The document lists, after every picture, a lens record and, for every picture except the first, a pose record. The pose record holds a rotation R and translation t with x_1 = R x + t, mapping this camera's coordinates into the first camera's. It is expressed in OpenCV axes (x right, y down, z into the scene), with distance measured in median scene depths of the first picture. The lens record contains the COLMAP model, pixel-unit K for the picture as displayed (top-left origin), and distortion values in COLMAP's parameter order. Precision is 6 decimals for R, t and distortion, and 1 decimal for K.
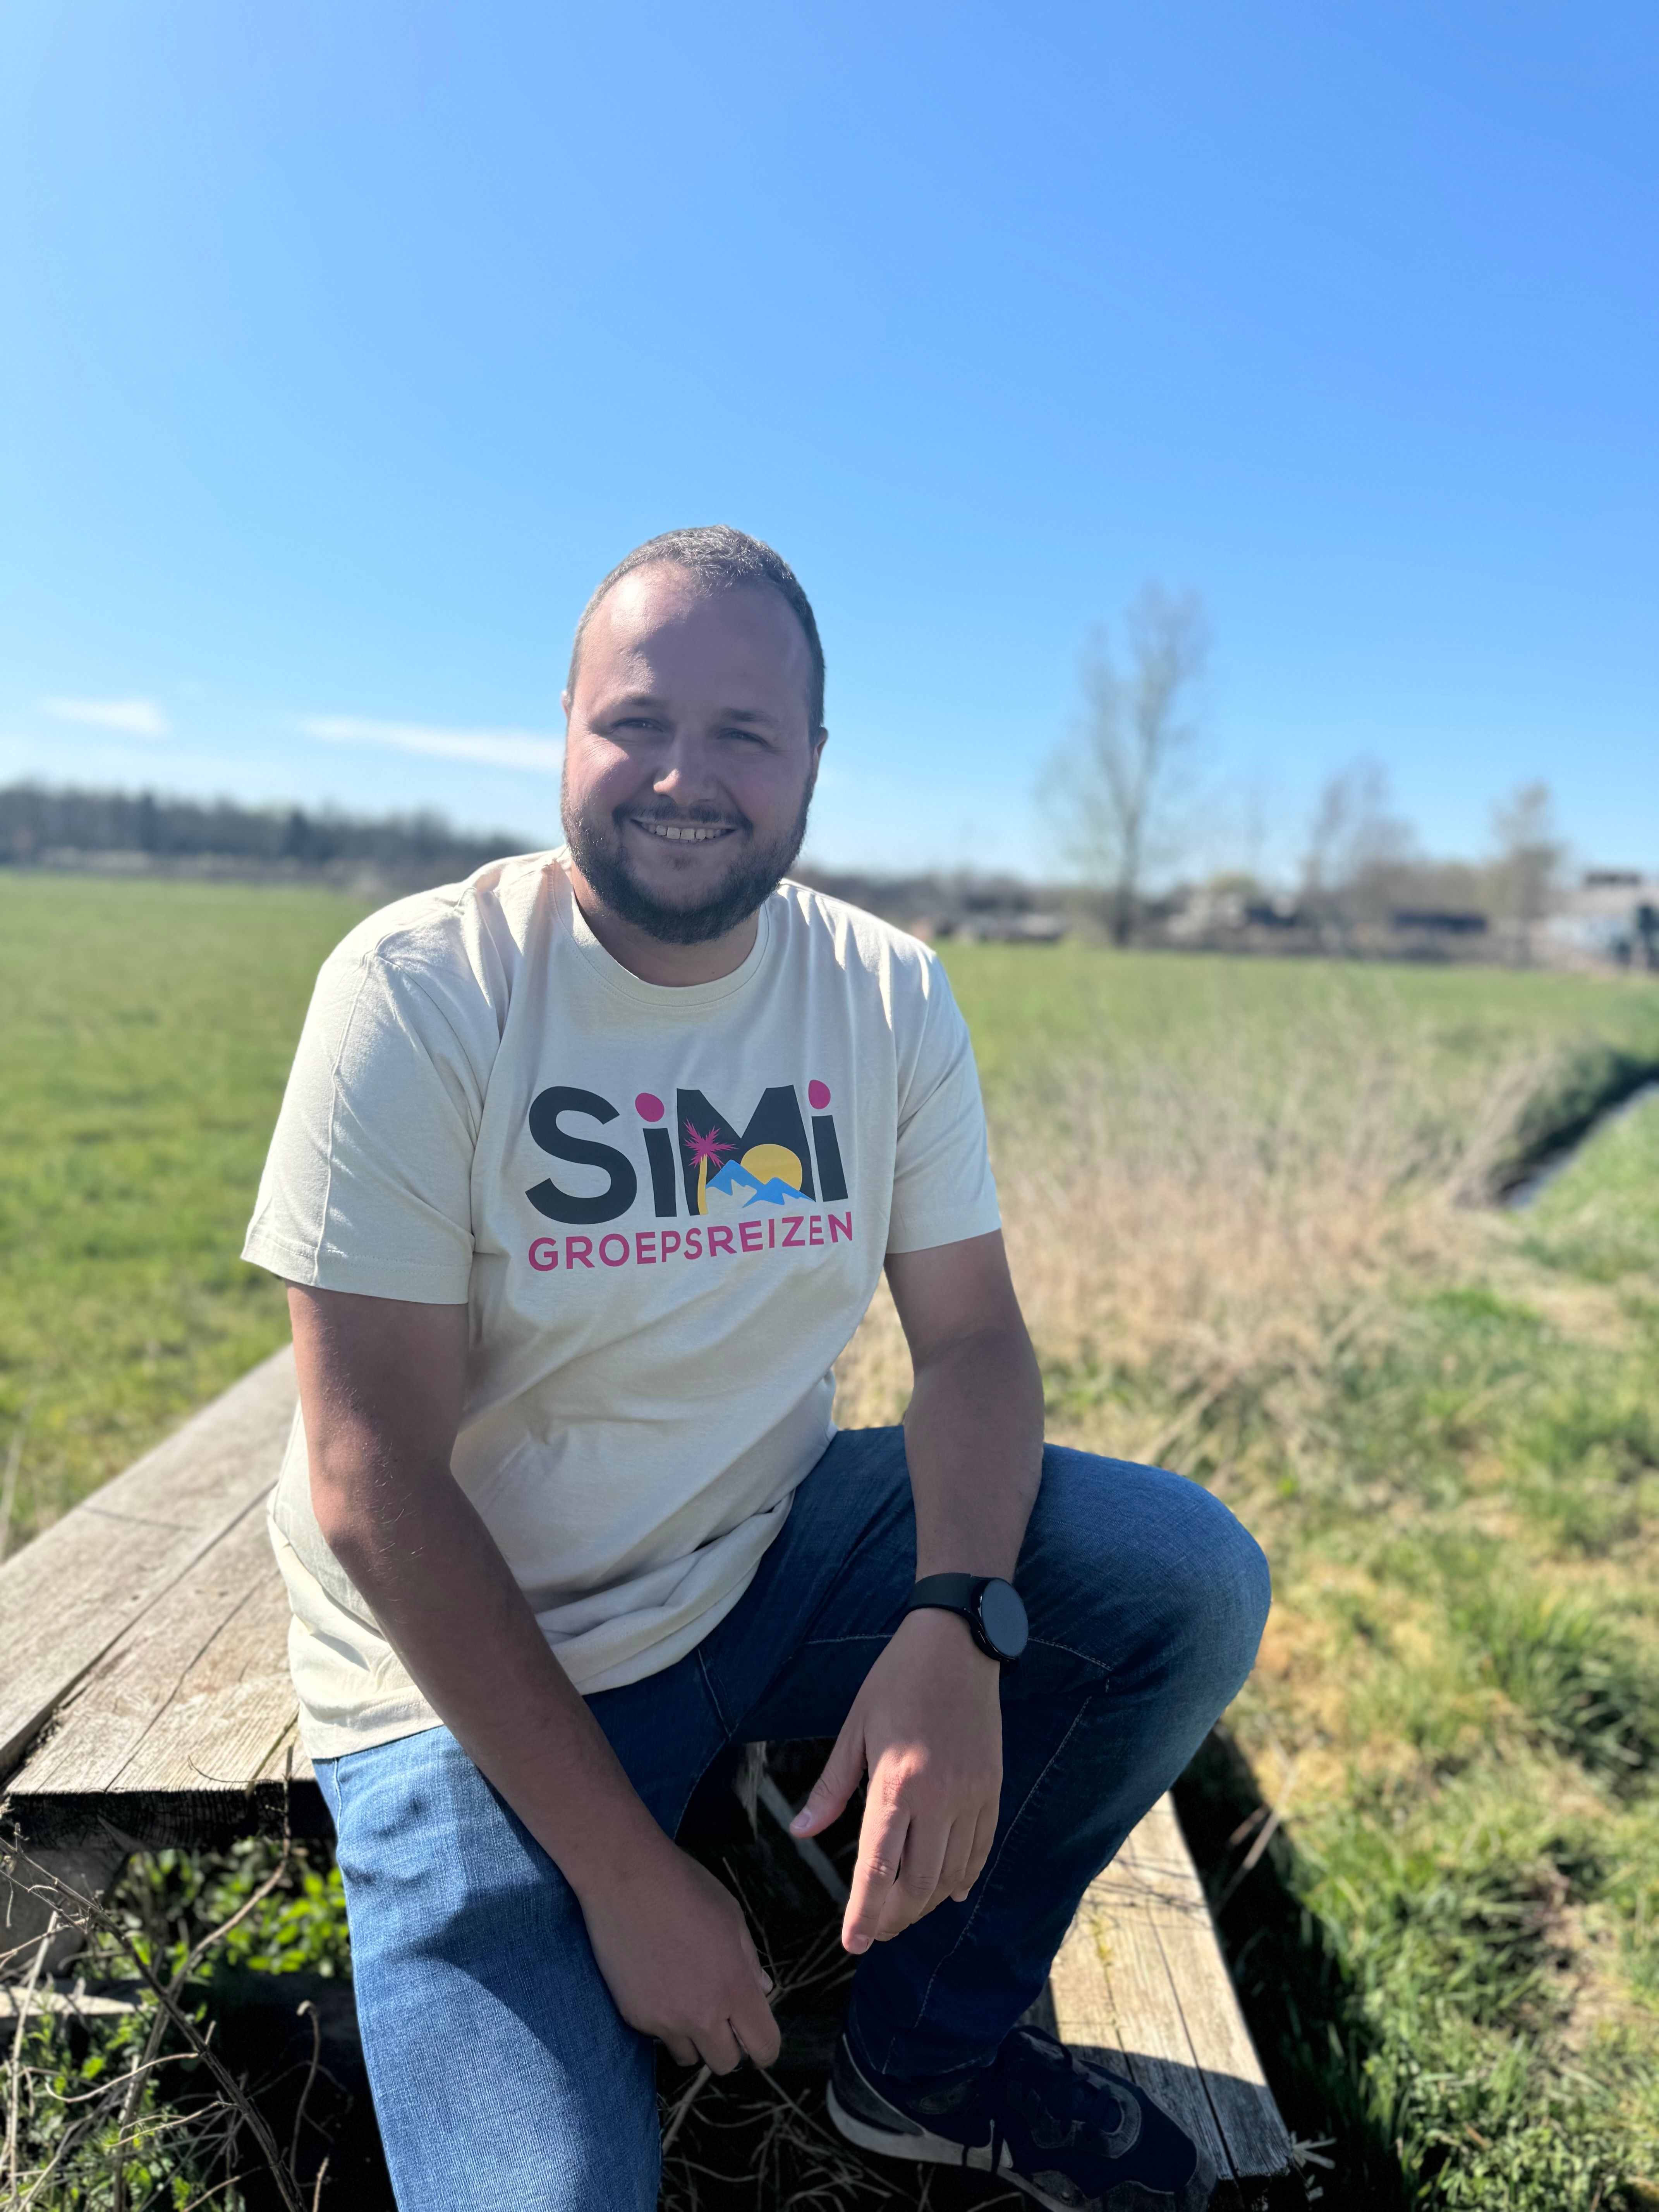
lens RADIAL K [[1590.5, 0, 839.0], [0, 1590.5, 1109.7], [0, 0, 1]] dist [0.003698, -0.009308]
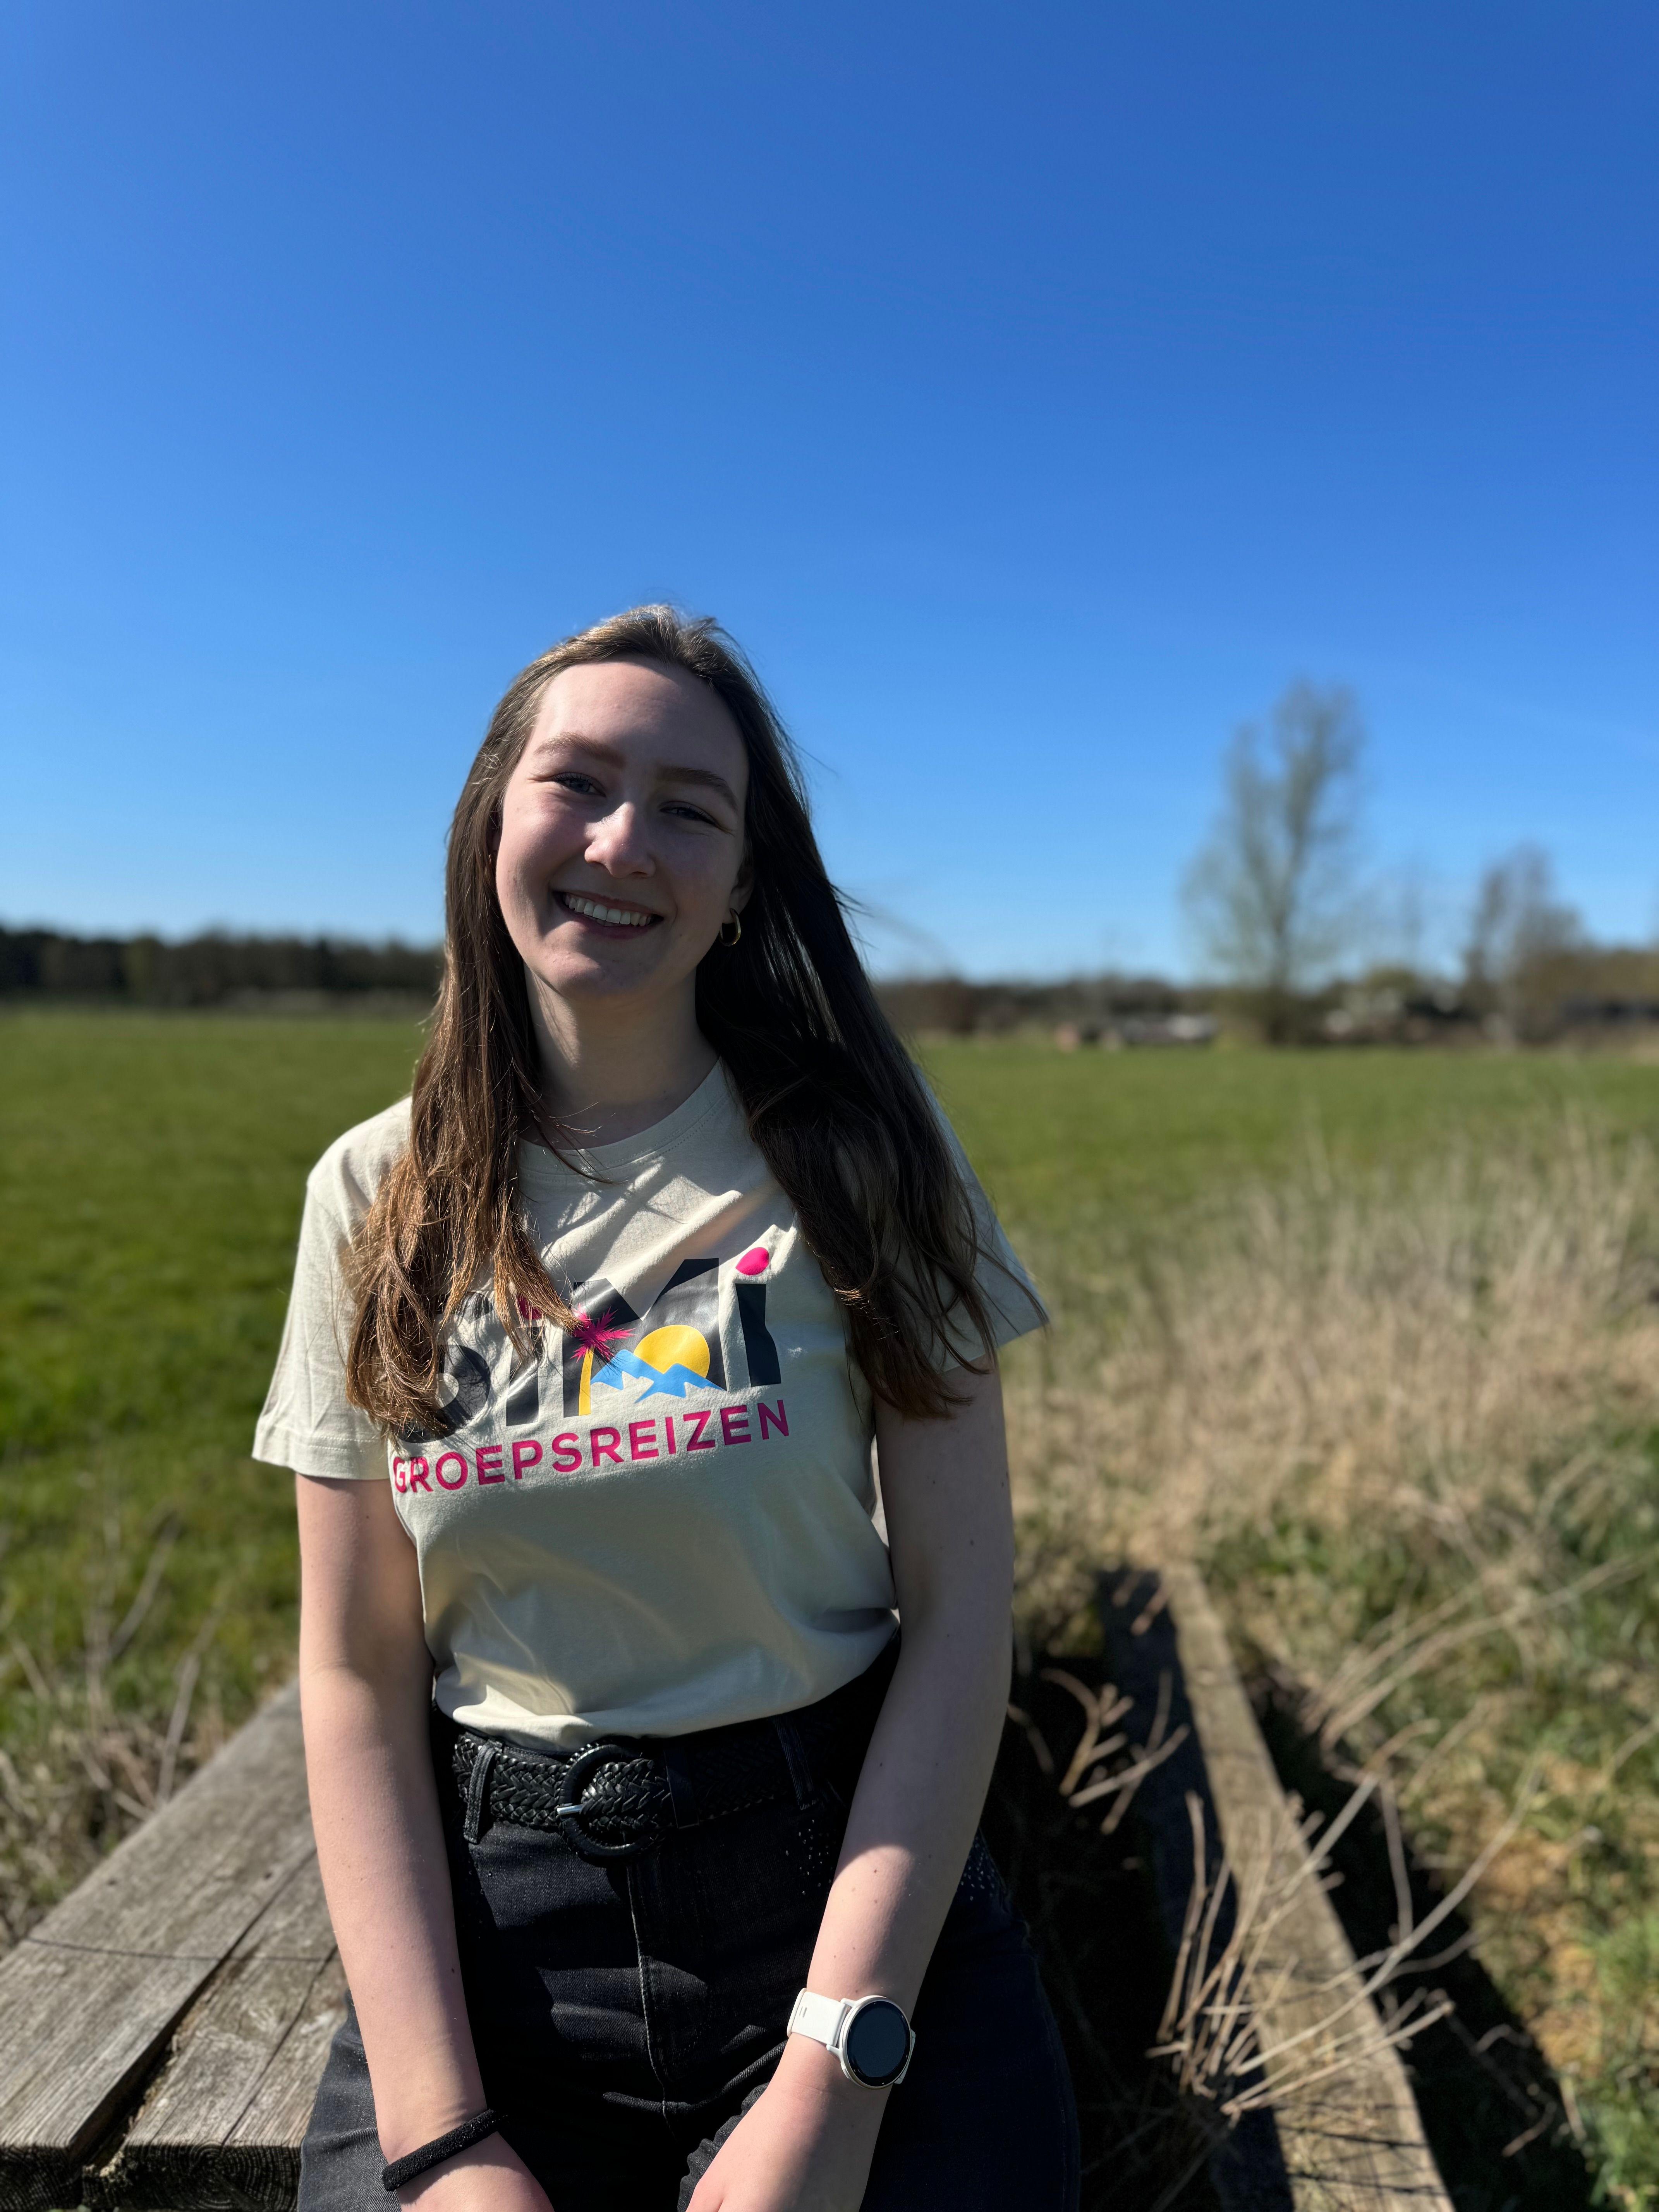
lens RADIAL K [[1590.5, 0, 830.0], [0, 1590.5, 1089.8], [0, 0, 1]] dist [0.003698, -0.009308]
pose [[0.994359, -0.035268, -0.100032, -0.004092], [0.026996, 0.996194, -0.082881, -0.063136], [0.102575, 0.079713, 0.991526, 0.065981]]
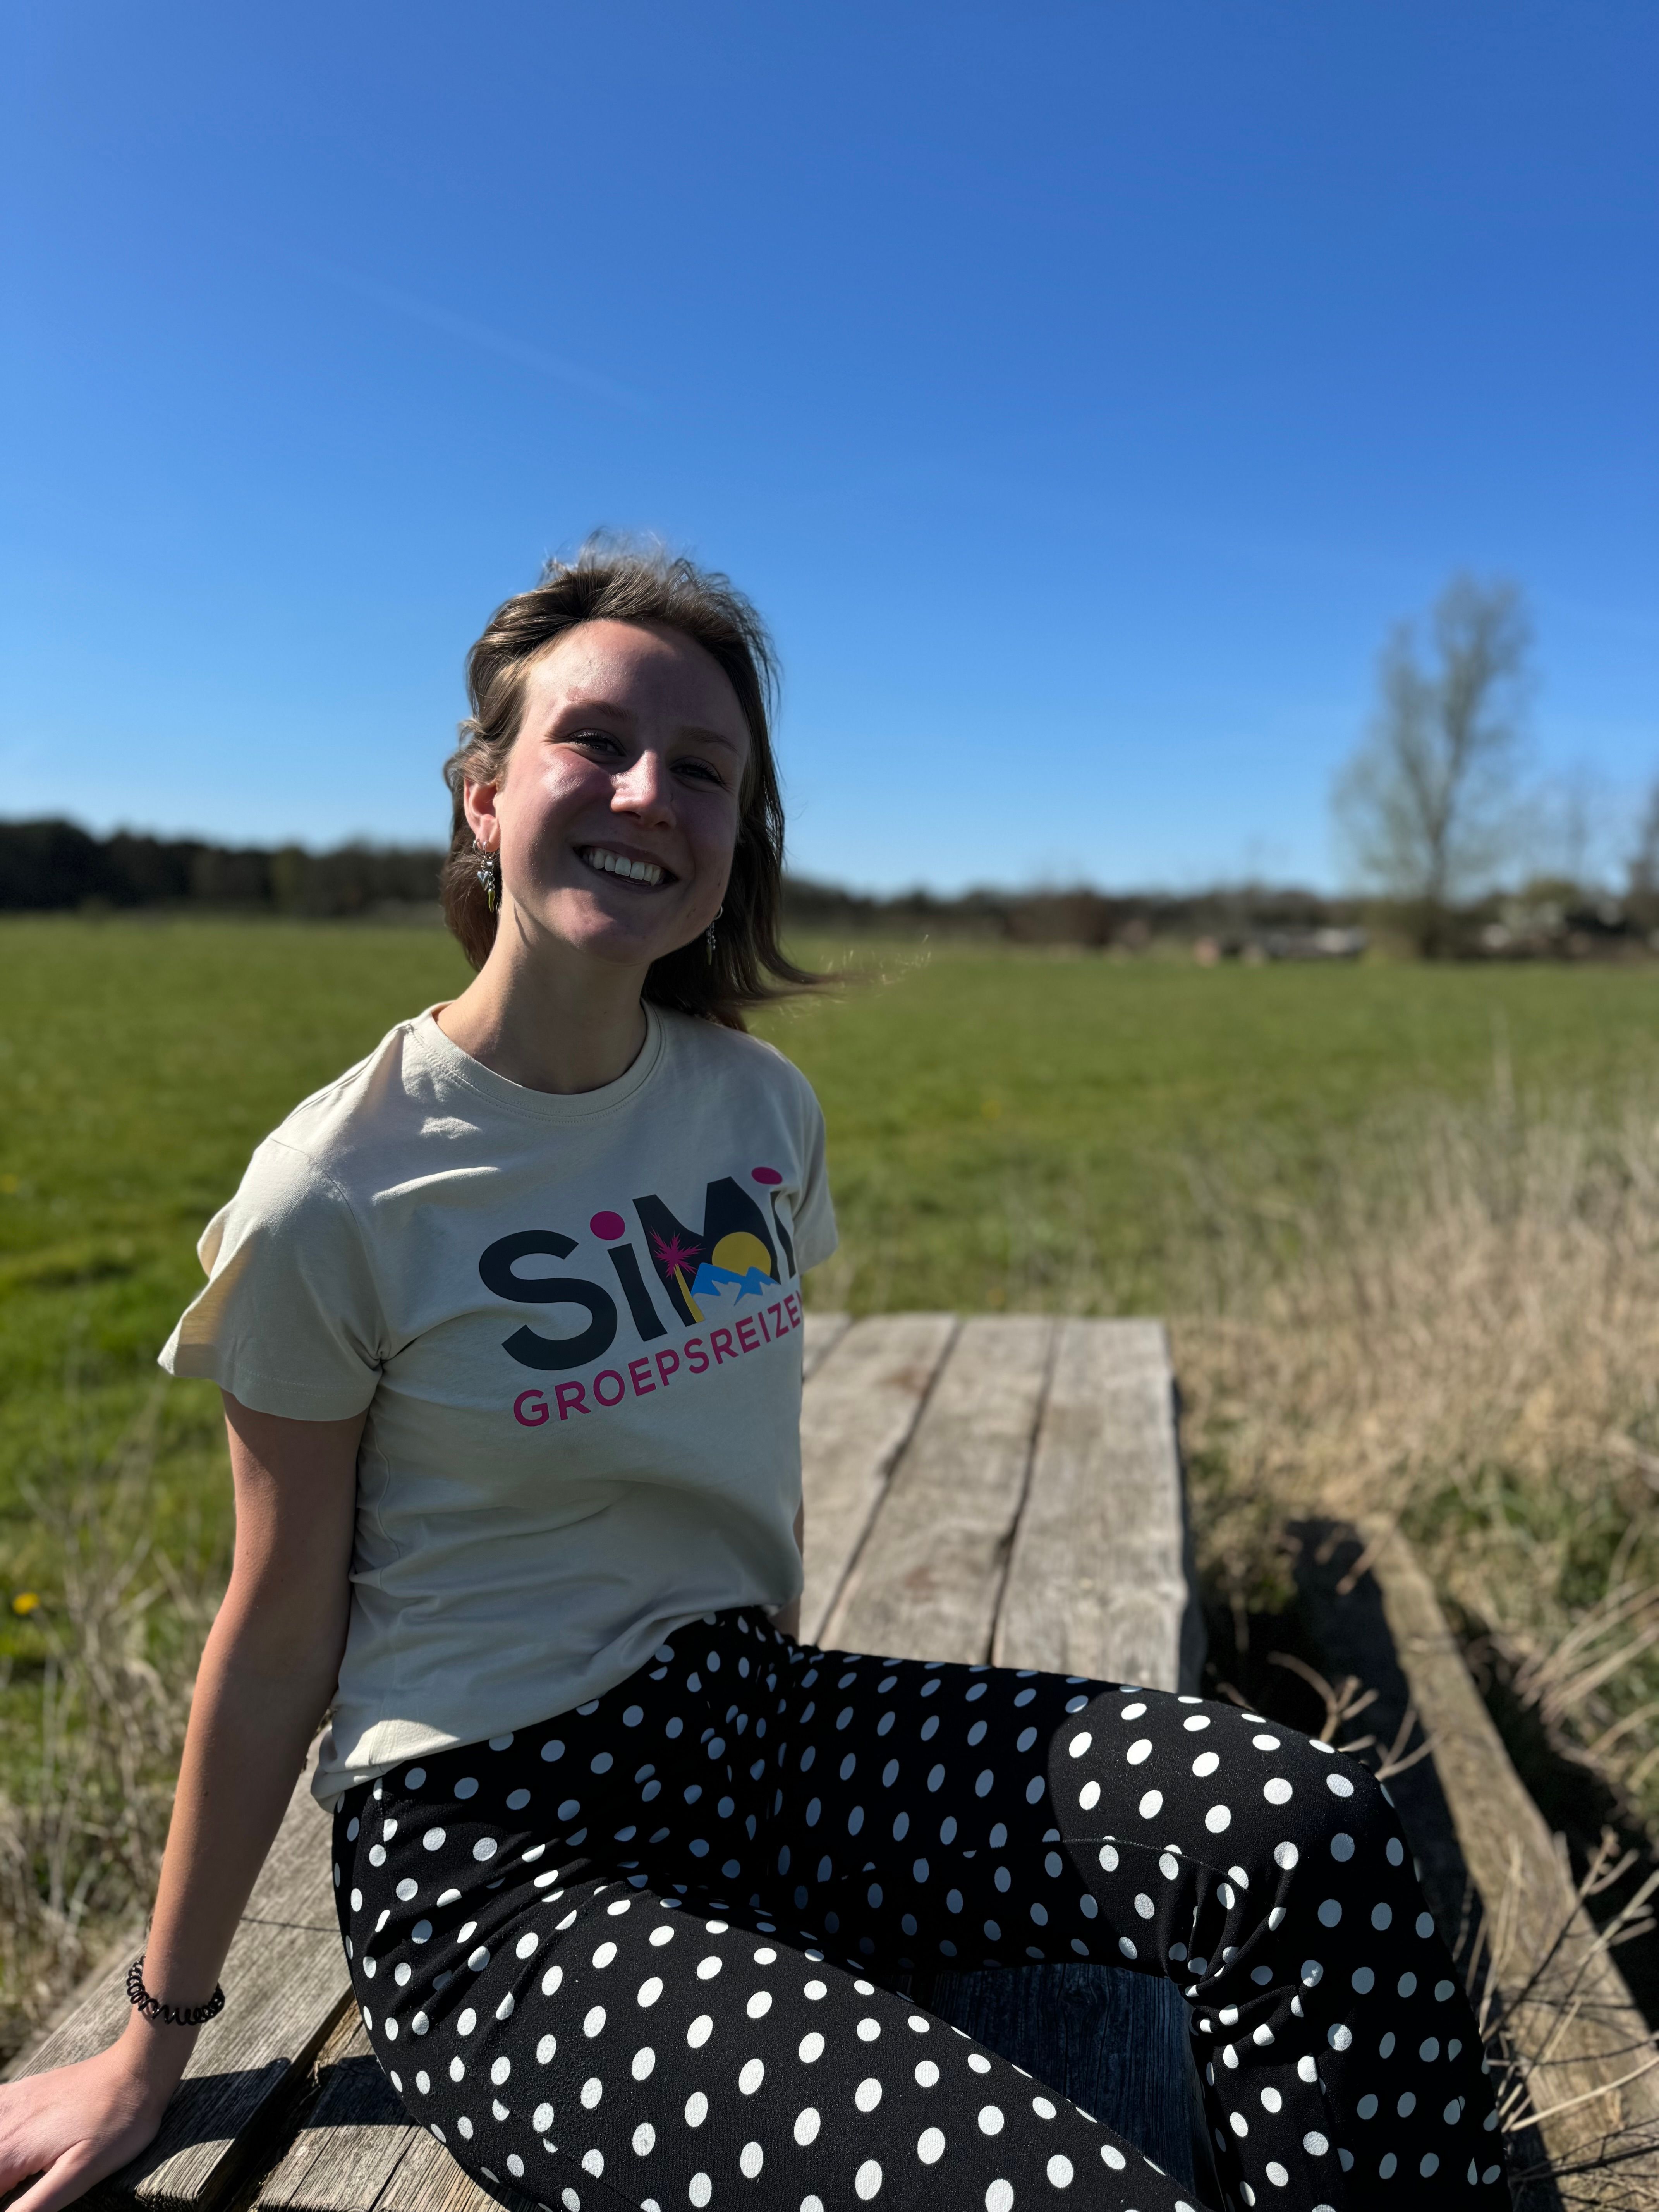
lens RADIAL K [[1590.5, 0, 832.6], [0, 1590.5, 1112.2], [0, 0, 1]] dist [0.003698, -0.009308]
pose [[0.983361, -0.015478, -0.180999, -0.065436], [0.012862, 0.999795, -0.015613, -0.070017], [0.181204, 0.013025, 0.983359, 0.197499]]
